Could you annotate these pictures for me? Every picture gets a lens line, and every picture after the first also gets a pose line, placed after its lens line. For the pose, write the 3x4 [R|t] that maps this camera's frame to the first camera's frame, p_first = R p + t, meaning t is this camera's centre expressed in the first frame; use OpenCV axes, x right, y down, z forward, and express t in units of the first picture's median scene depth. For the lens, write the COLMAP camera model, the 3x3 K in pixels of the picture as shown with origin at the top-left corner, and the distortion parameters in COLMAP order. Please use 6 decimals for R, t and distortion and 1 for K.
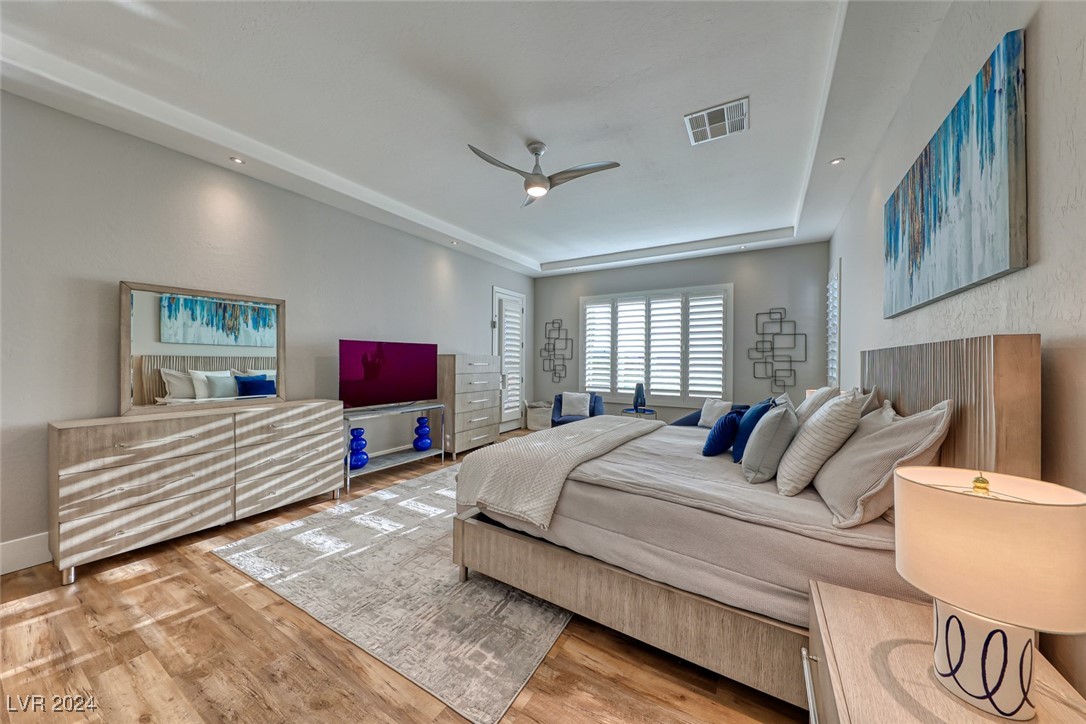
lens RADIAL K [[376.1, 0, 539.5], [0, 376.1, 359.0], [0, 0, 1]] dist [0.001393, 0.000136]
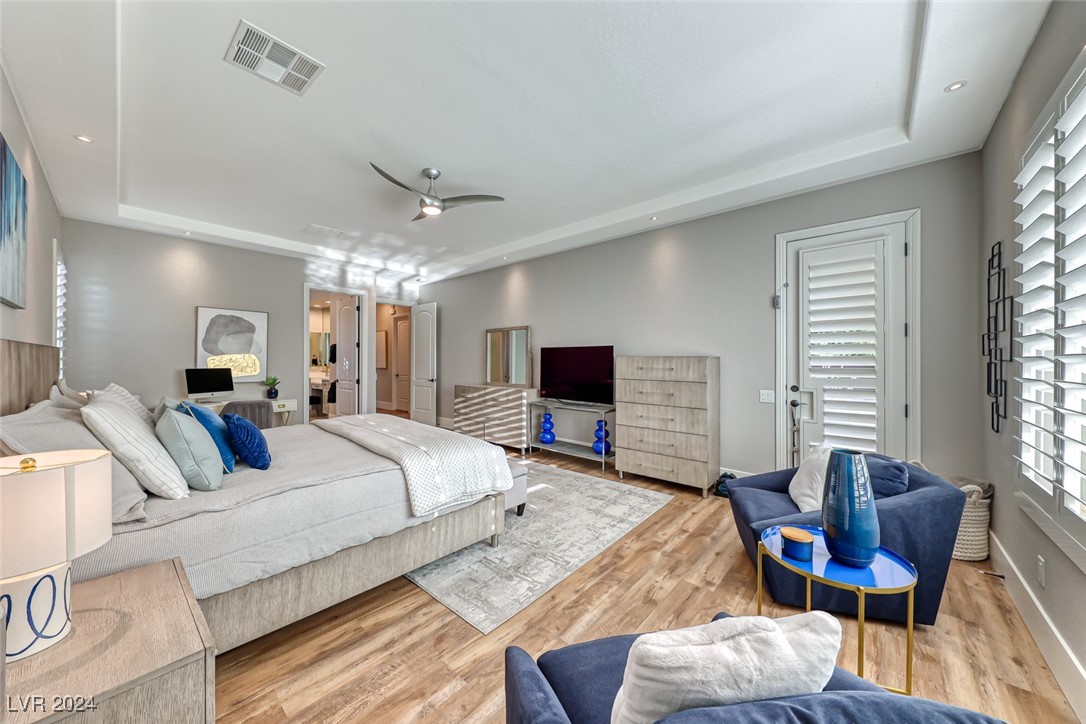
lens RADIAL K [[376.1, 0, 539.5], [0, 376.1, 359.0], [0, 0, 1]] dist [0.001393, 0.000136]
pose [[-0.184934, -0.006056, -0.982732, 0.862624], [0.002036, 0.999977, -0.006545, -0.000984], [0.982749, -0.003212, -0.184917, 1.267105]]
